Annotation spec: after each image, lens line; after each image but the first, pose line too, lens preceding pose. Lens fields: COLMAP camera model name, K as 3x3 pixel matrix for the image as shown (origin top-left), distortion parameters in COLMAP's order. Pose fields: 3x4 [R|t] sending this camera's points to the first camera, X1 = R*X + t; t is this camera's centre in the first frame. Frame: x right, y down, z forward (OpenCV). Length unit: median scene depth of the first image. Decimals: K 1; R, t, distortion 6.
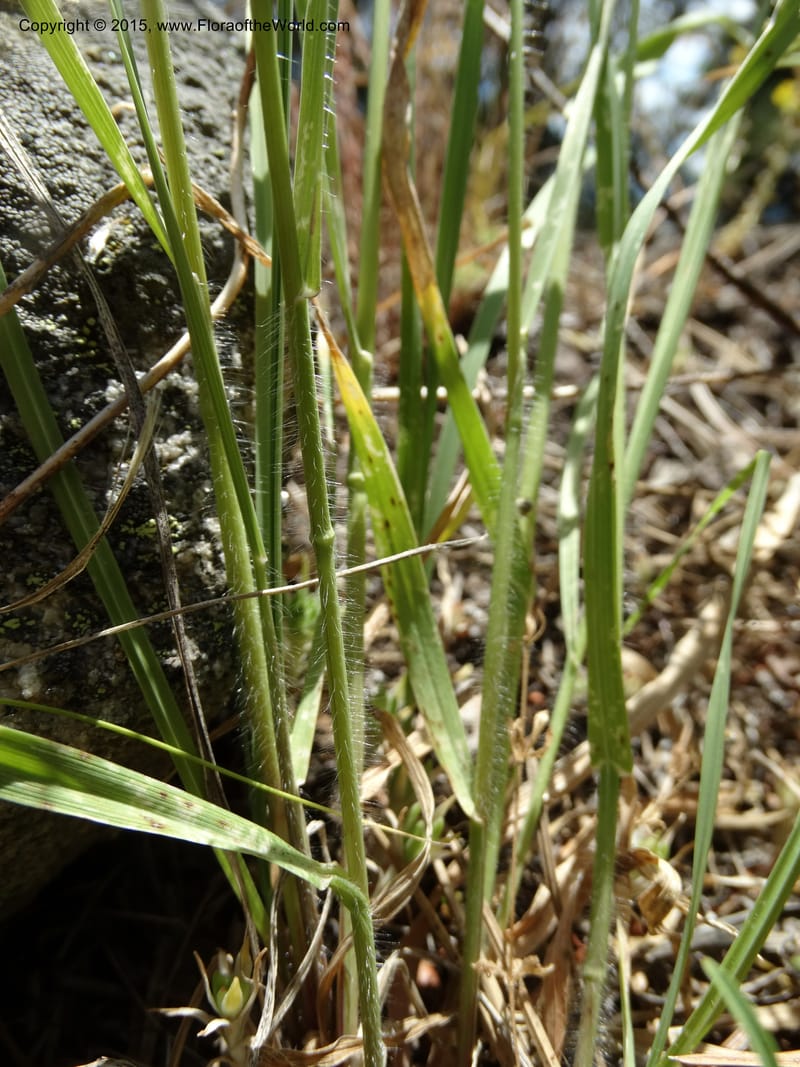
lens RADIAL K [[767.3, 0, 409.3], [0, 767.3, 540.7], [0, 0, 1]] dist [-0.006869, -0.014003]
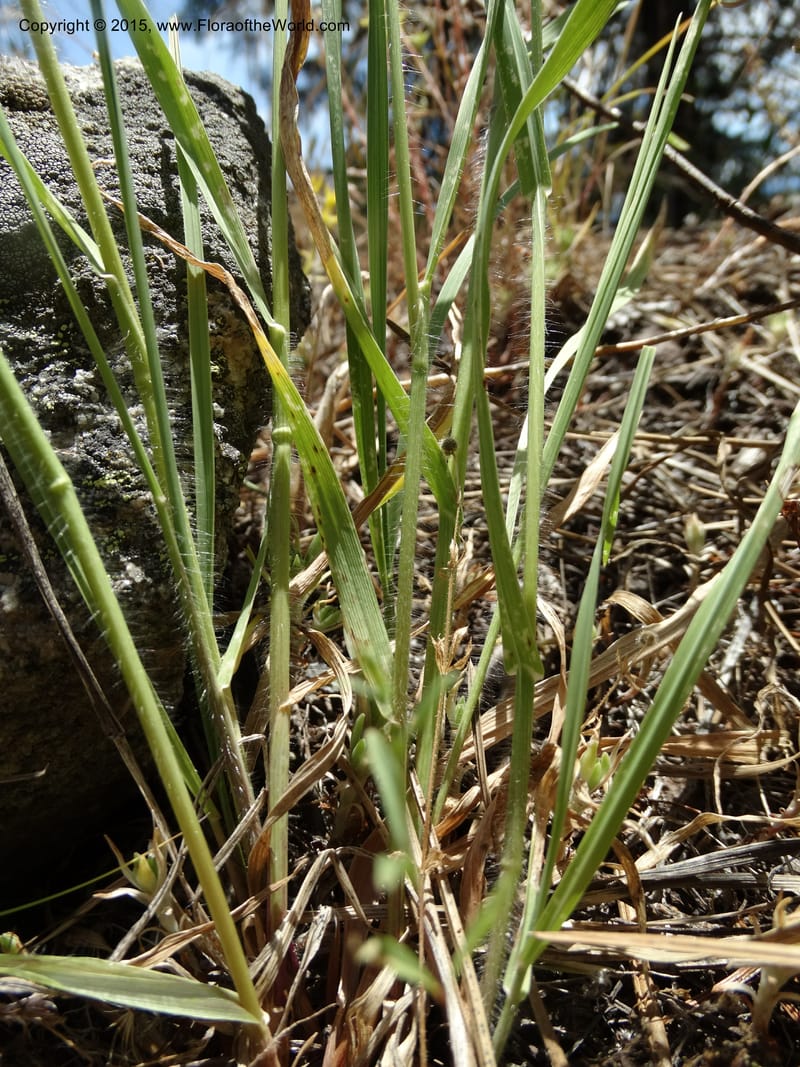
lens RADIAL K [[767.3, 0, 402.1], [0, 767.3, 535.1], [0, 0, 1]] dist [-0.006869, -0.014003]
pose [[0.968154, -0.083315, -0.236086, 0.406030], [0.071500, 0.995742, -0.058186, 0.174325], [0.239928, 0.039453, 0.969989, -0.090231]]
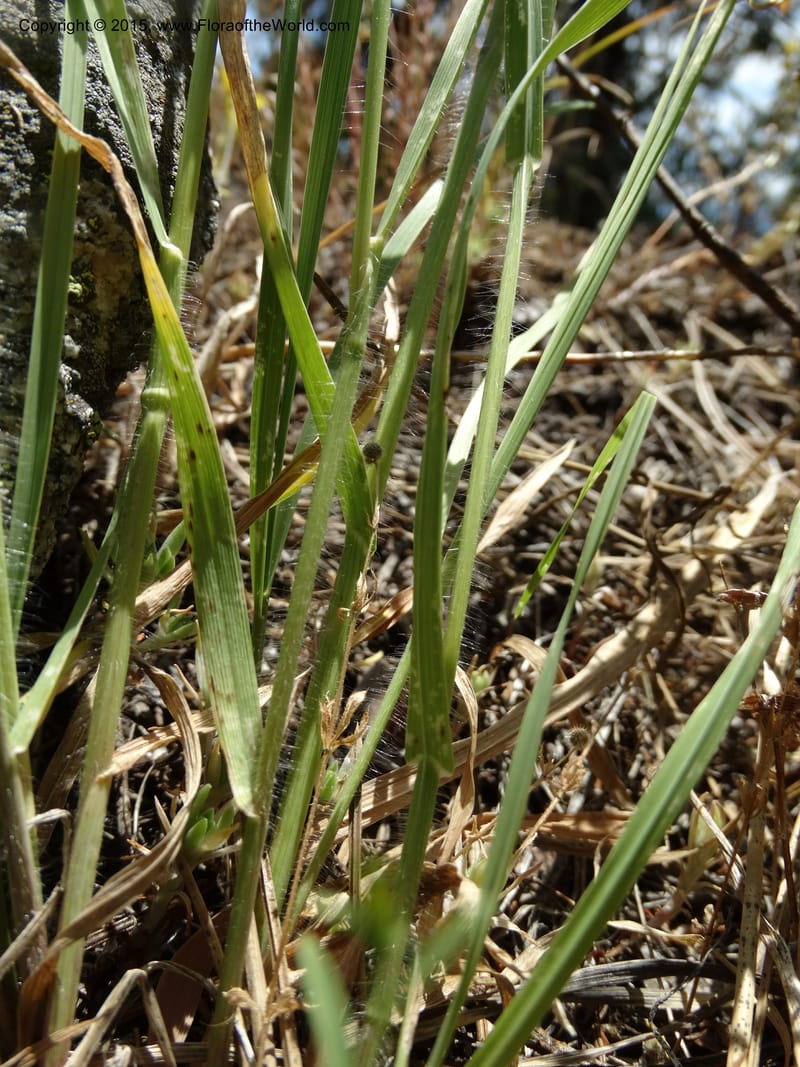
lens RADIAL K [[767.3, 0, 416.5], [0, 767.3, 536.7], [0, 0, 1]] dist [-0.006869, -0.014003]
pose [[0.995524, 0.091241, -0.024630, 0.269144], [-0.091213, 0.995829, 0.002239, 0.047762], [0.024732, 0.000017, 0.999694, 0.184483]]
